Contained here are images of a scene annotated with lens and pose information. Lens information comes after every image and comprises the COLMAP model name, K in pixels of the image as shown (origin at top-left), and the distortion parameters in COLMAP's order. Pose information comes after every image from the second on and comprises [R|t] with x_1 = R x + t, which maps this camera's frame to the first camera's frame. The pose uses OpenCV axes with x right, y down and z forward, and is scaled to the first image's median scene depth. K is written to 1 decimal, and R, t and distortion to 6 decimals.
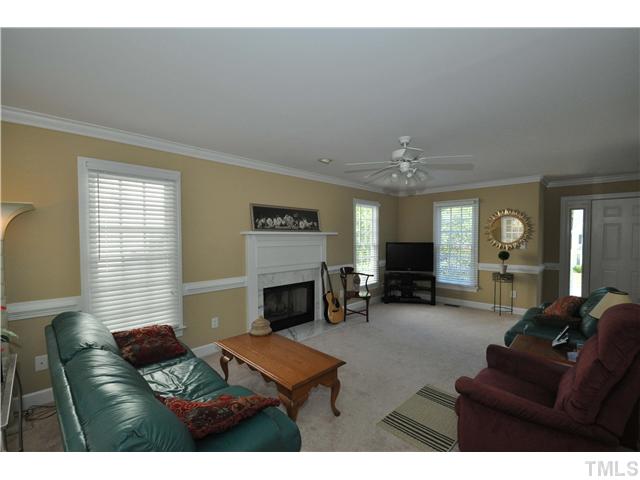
lens RADIAL K [[280.6, 0, 333.3], [0, 280.6, 242.5], [0, 0, 1]] dist [-0.002219, -0.000632]
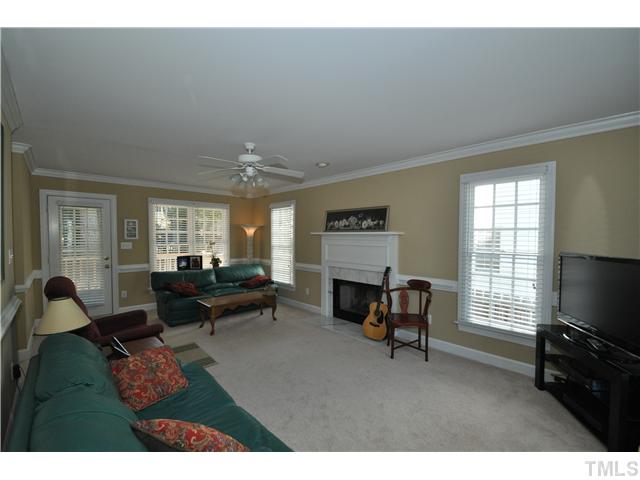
lens RADIAL K [[280.6, 0, 333.3], [0, 280.6, 242.5], [0, 0, 1]] dist [-0.002219, -0.000632]
pose [[-0.029668, 0.027065, -0.999193, 0.902652], [-0.025270, 0.999294, 0.027818, -0.025823], [0.999240, 0.026075, -0.028963, 0.953294]]
